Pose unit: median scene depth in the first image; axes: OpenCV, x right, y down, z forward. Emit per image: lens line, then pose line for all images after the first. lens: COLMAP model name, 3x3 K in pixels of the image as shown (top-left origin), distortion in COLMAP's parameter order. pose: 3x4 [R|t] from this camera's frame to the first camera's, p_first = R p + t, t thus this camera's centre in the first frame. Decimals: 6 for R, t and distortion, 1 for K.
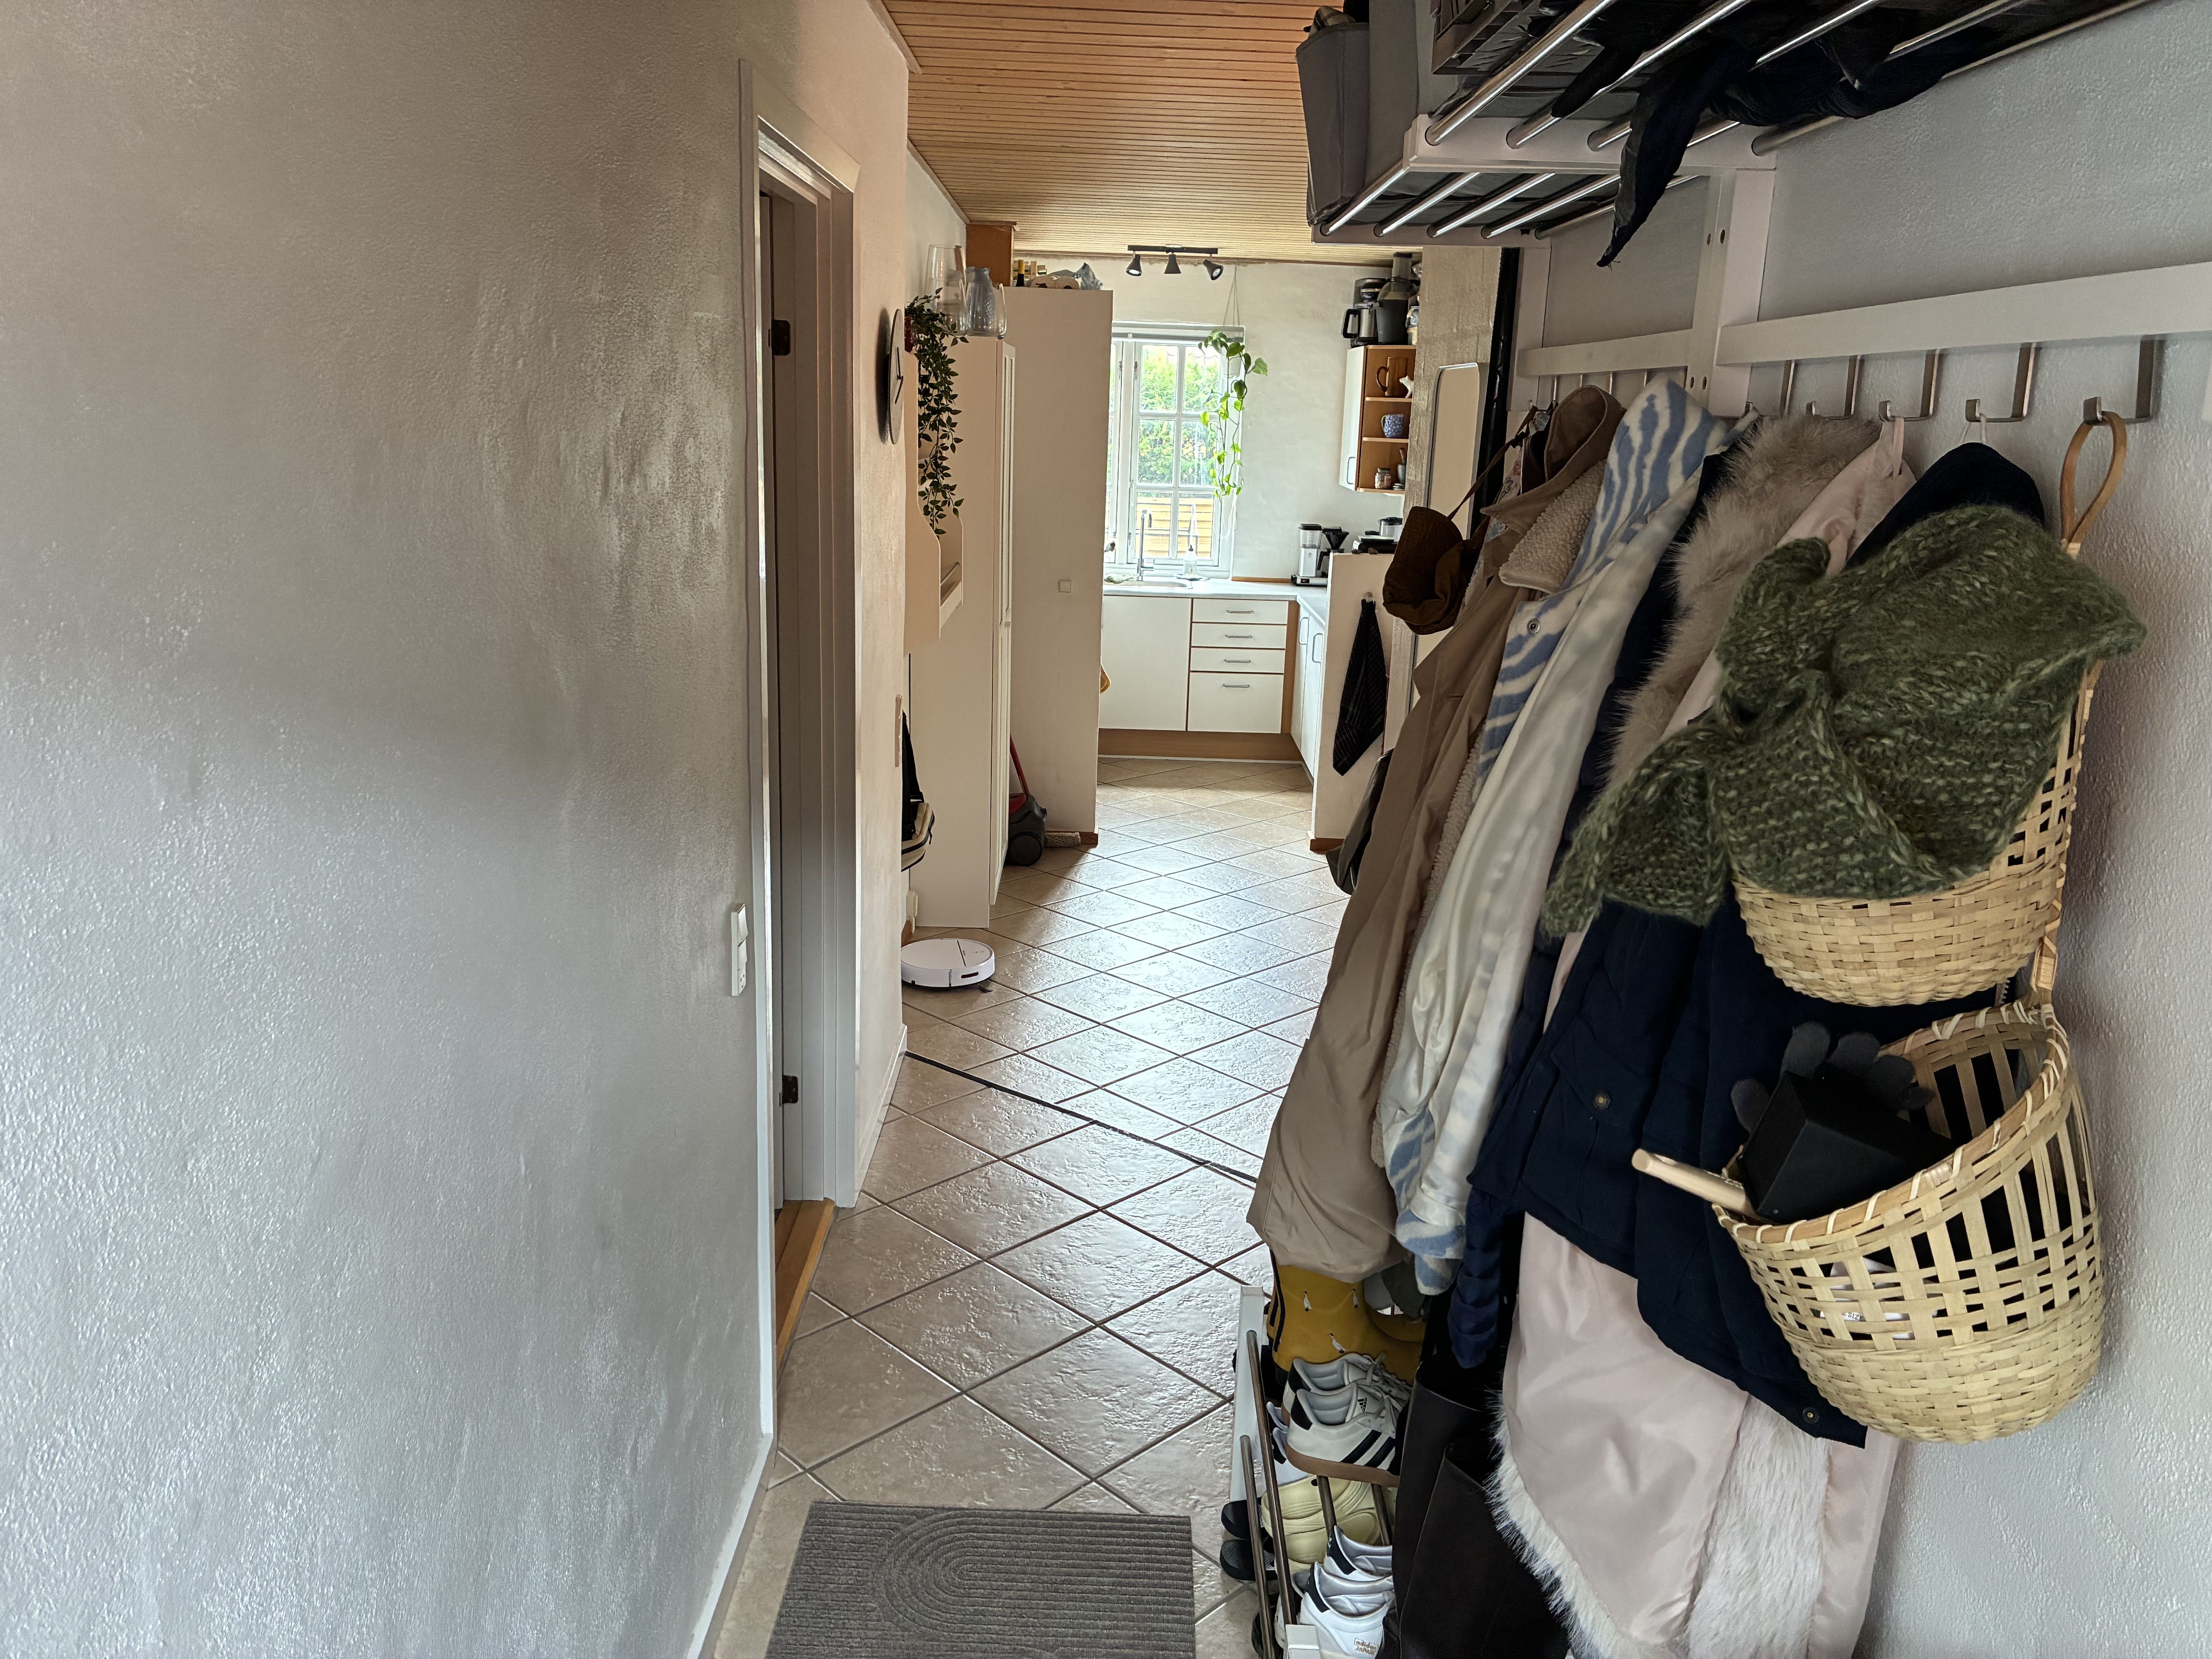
lens RADIAL K [[1657.7, 0, 1114.6], [0, 1657.7, 821.1], [0, 0, 1]] dist [0.085667, -0.112514]
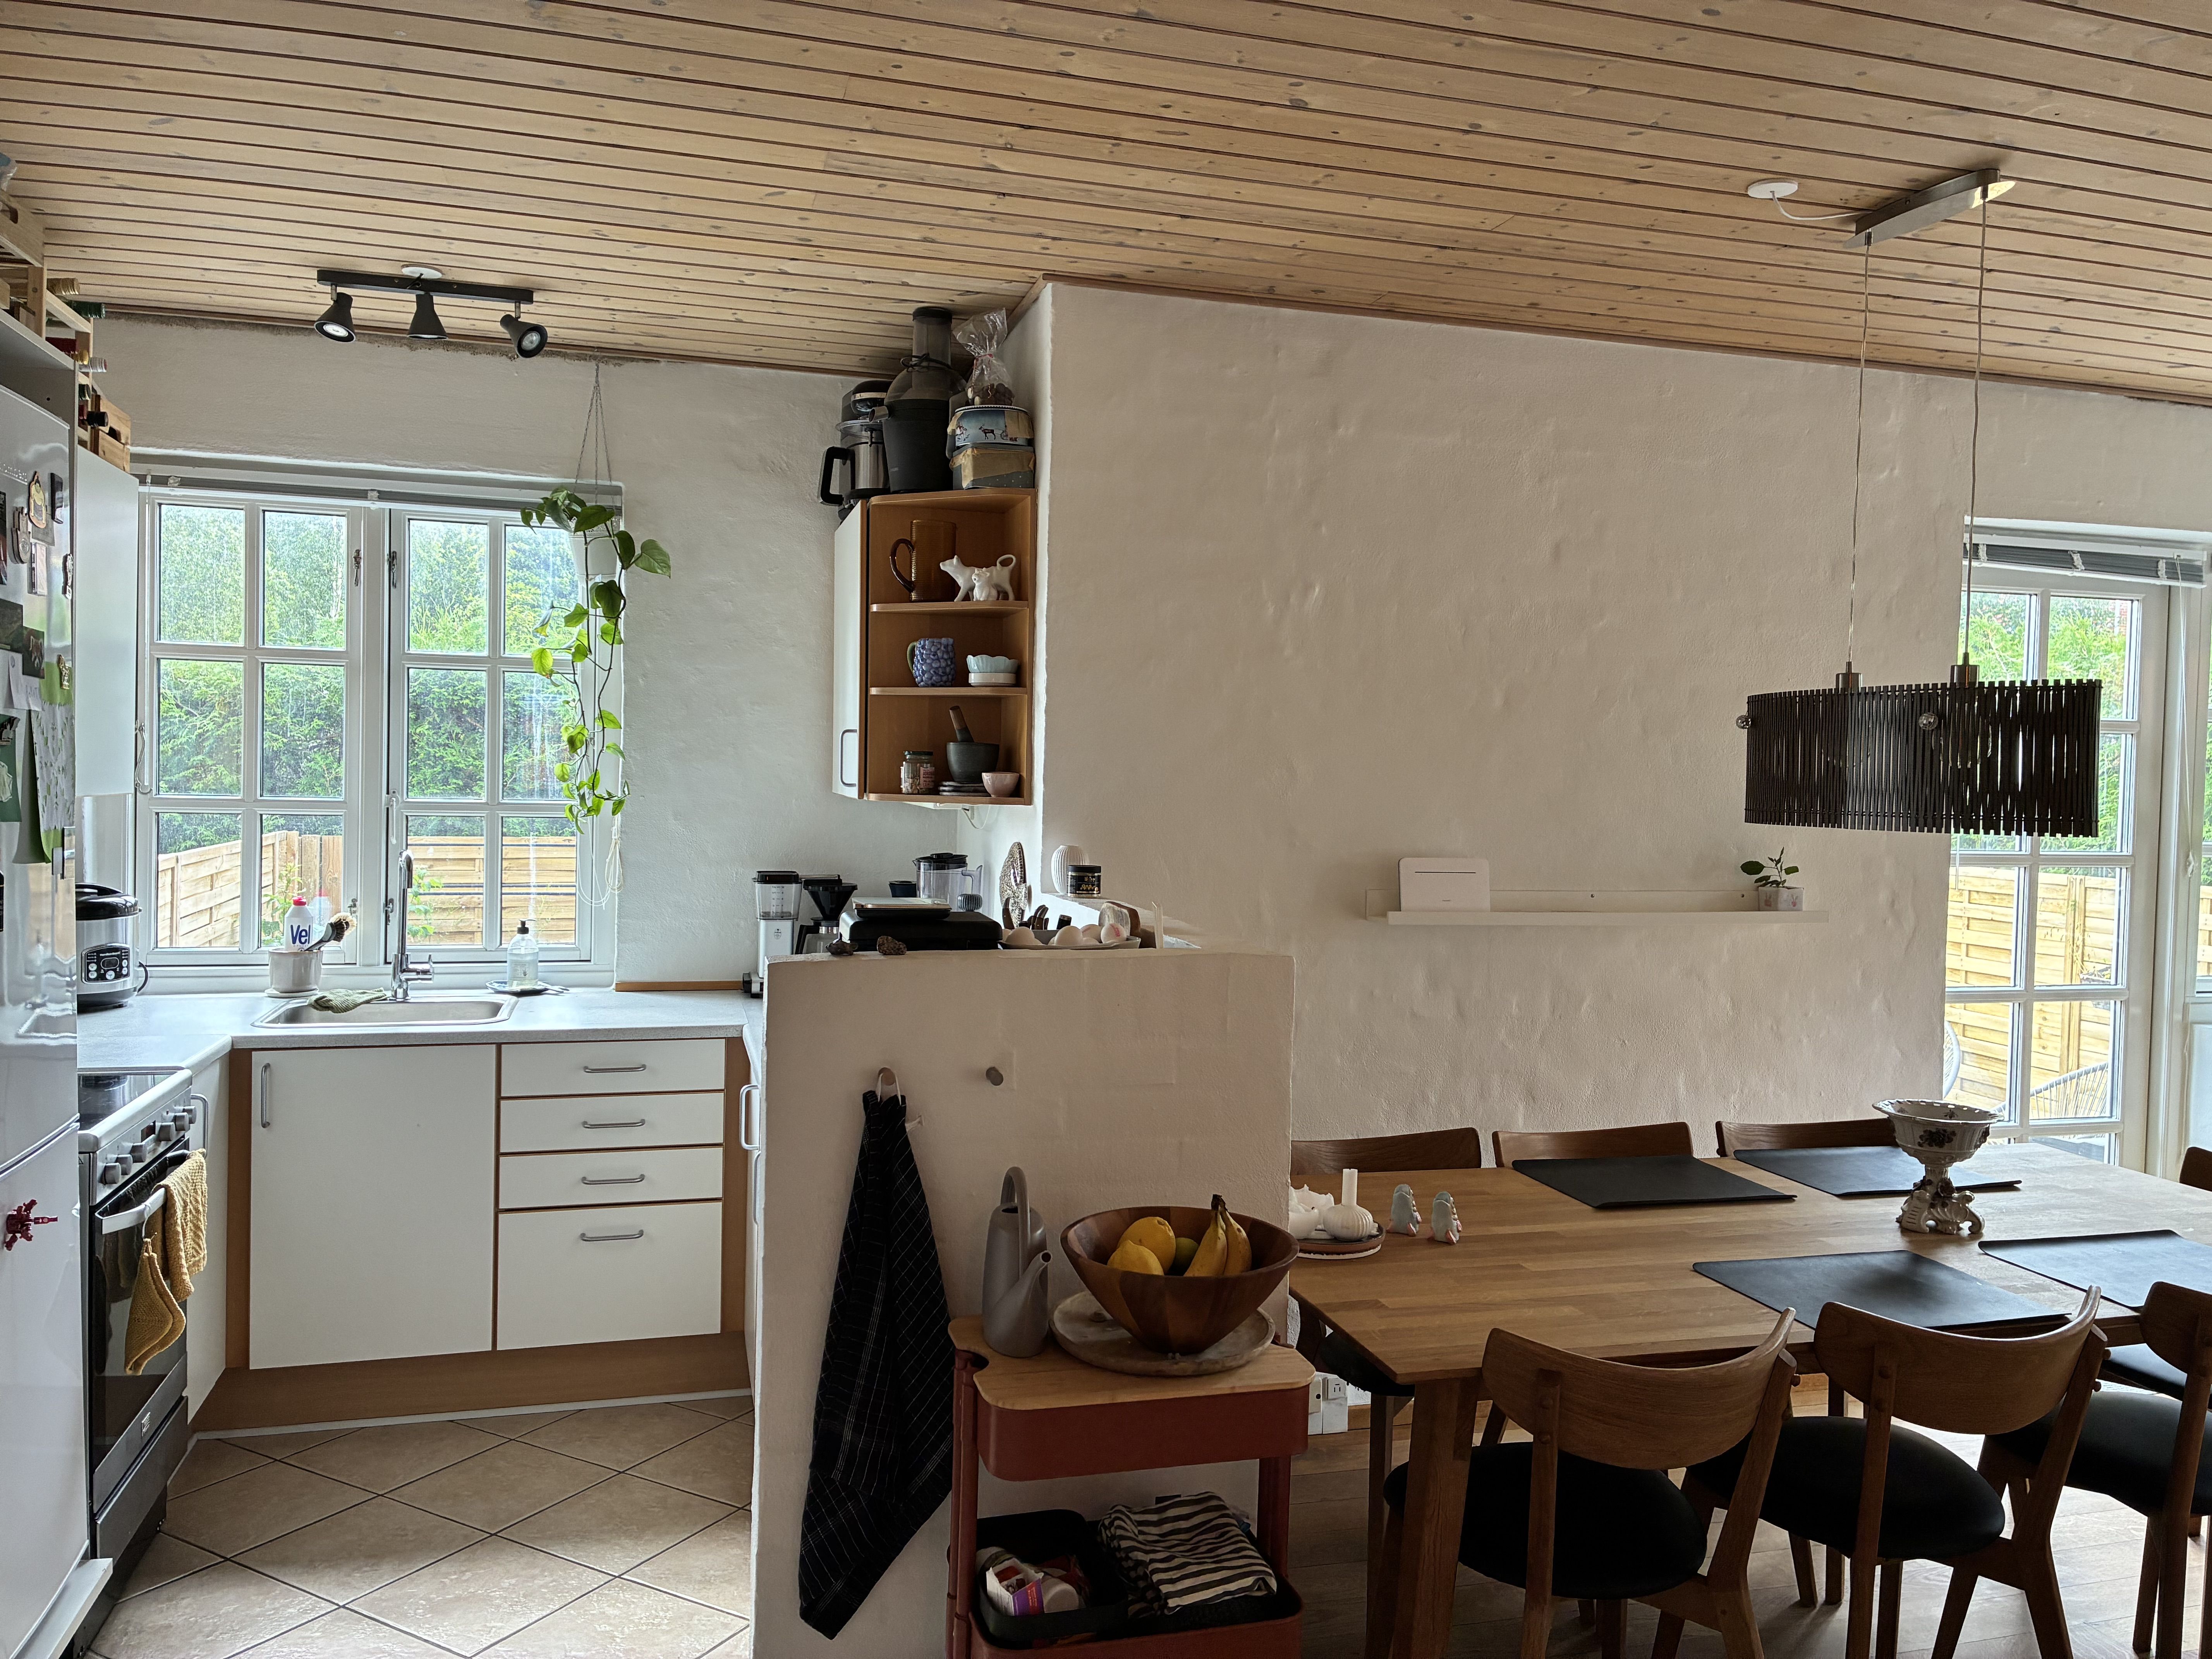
lens RADIAL K [[1679.2, 0, 1118.2], [0, 1679.2, 820.4], [0, 0, 1]] dist [0.044454, -0.051058]
pose [[0.963953, -0.019633, 0.265348, 0.086927], [0.072939, 0.978569, -0.192570, -0.094058], [-0.255880, 0.204983, 0.944726, 0.523939]]
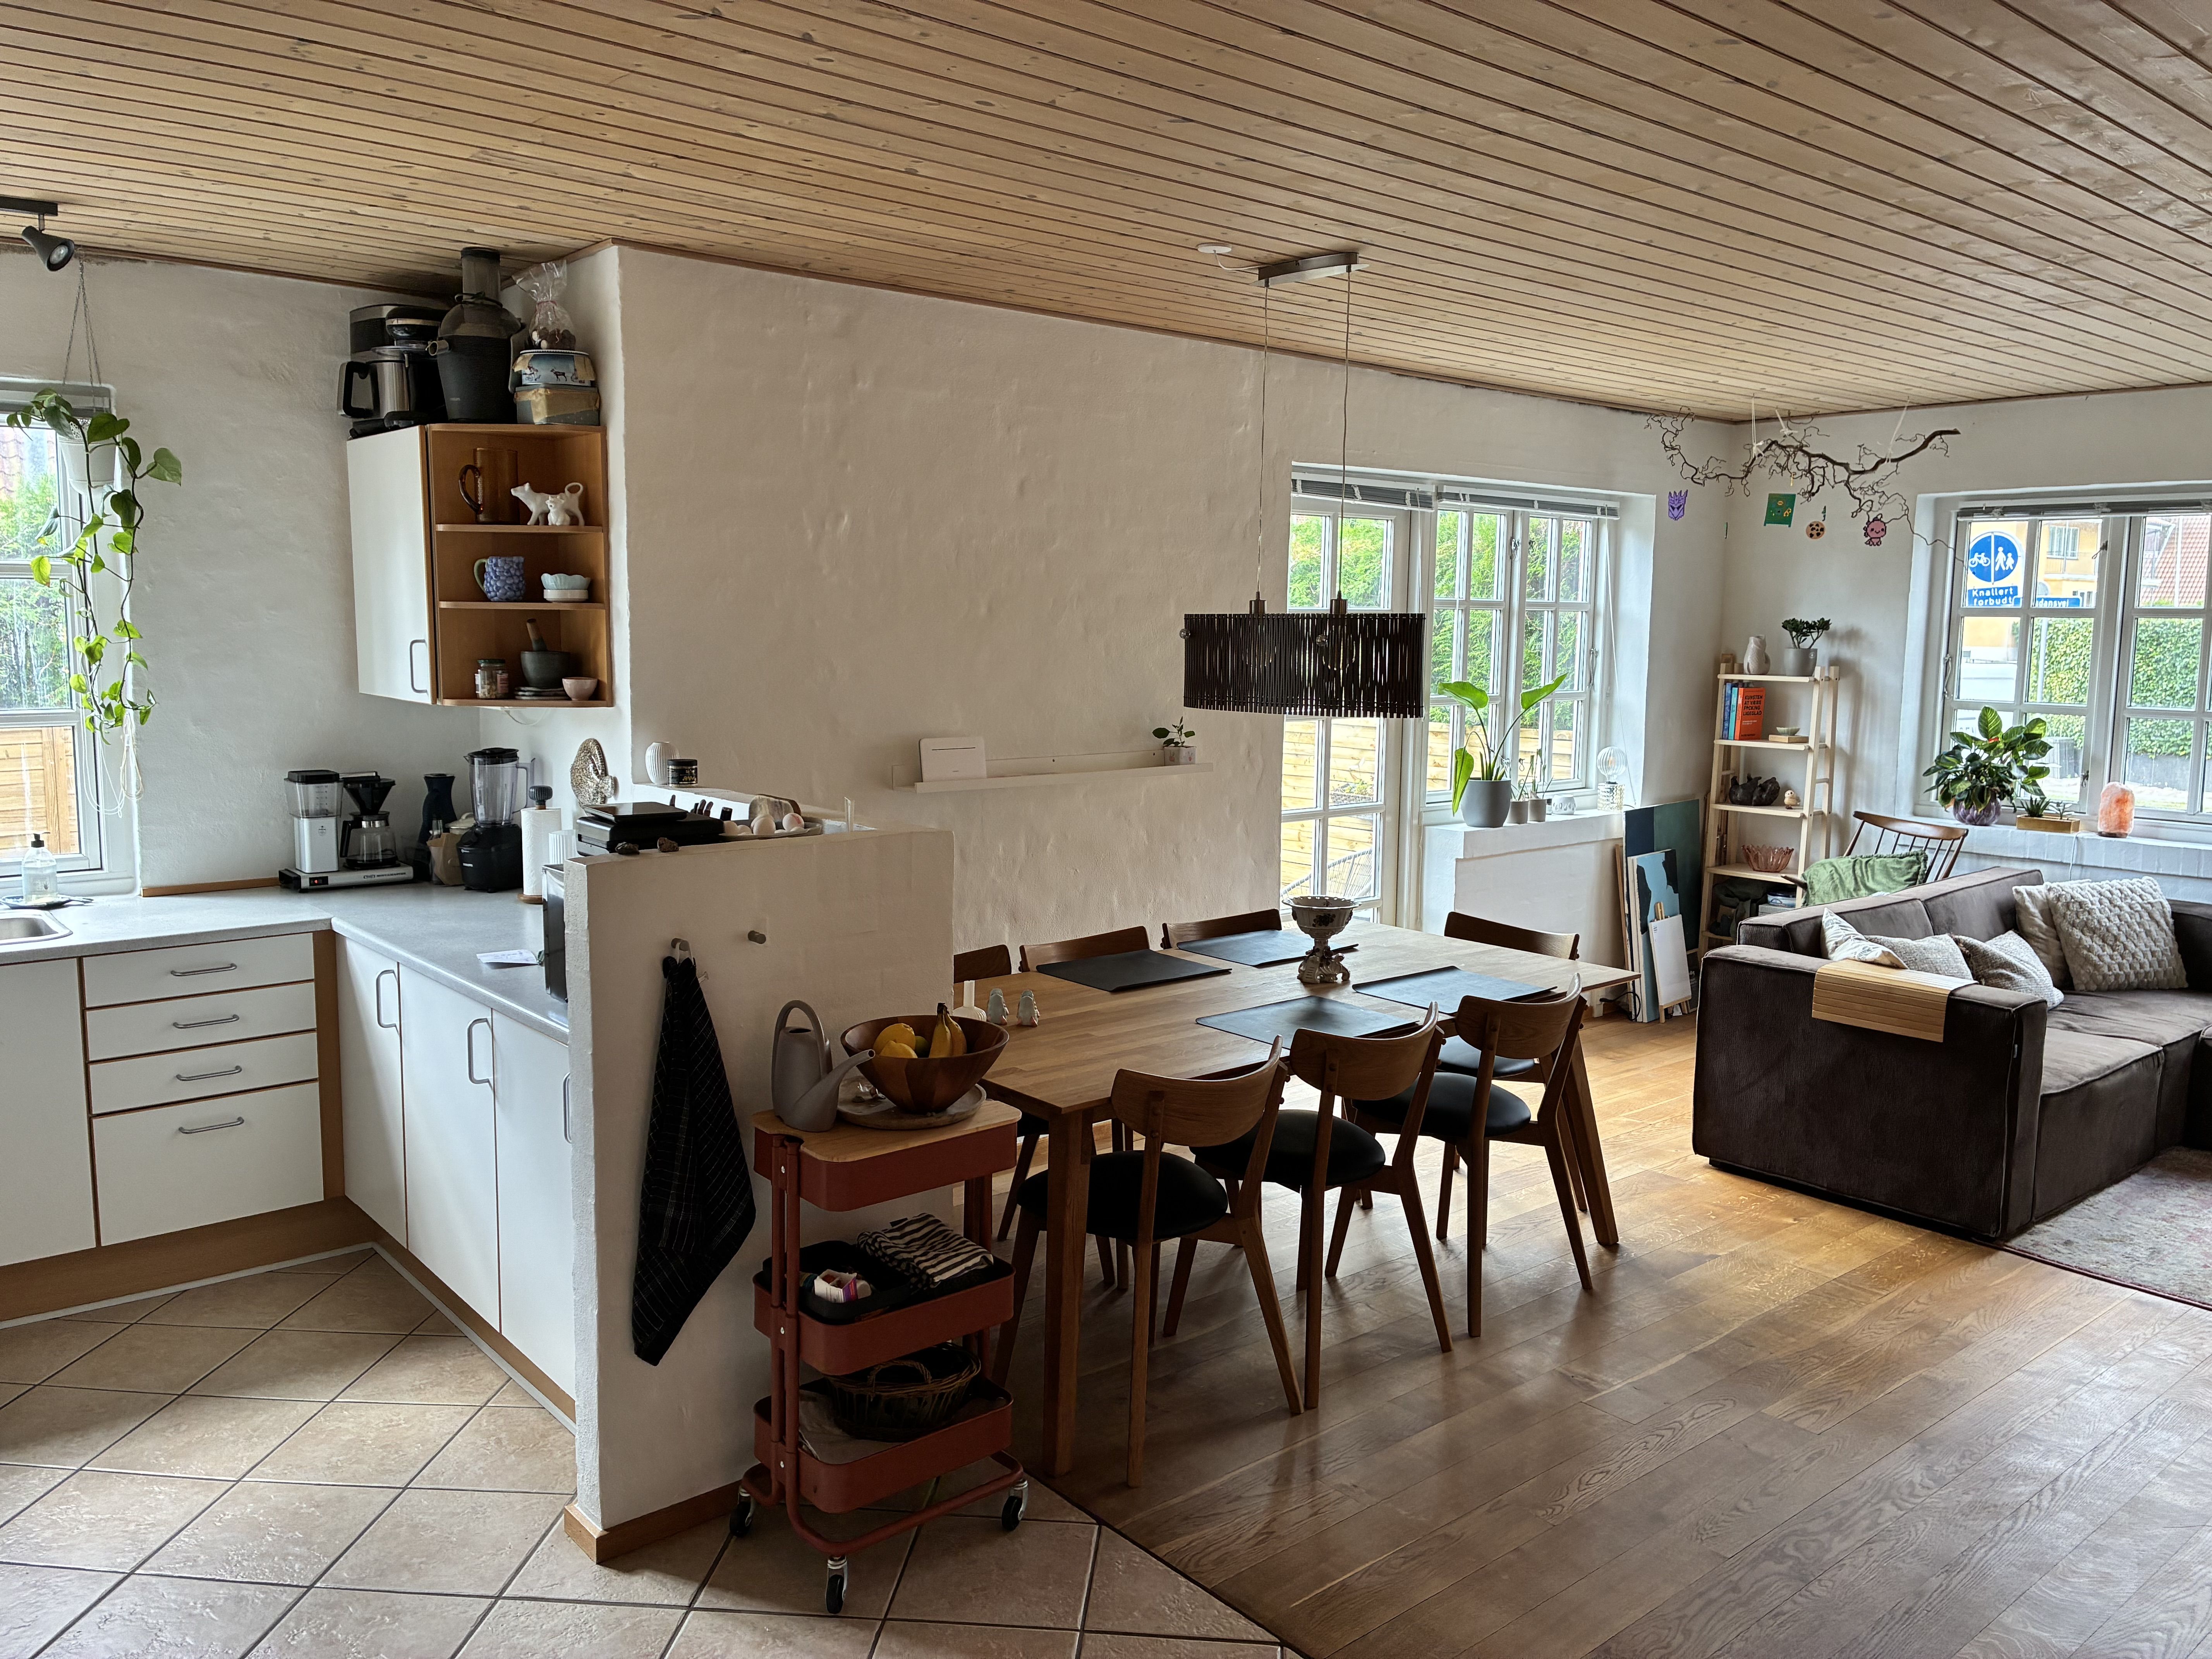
lens RADIAL K [[1657.7, 0, 1114.6], [0, 1657.7, 821.1], [0, 0, 1]] dist [0.085667, -0.112514]
pose [[0.765875, -0.103319, 0.634634, -0.023830], [0.169027, 0.984643, -0.043681, -0.103097], [-0.620375, 0.140724, 0.771577, 0.469149]]
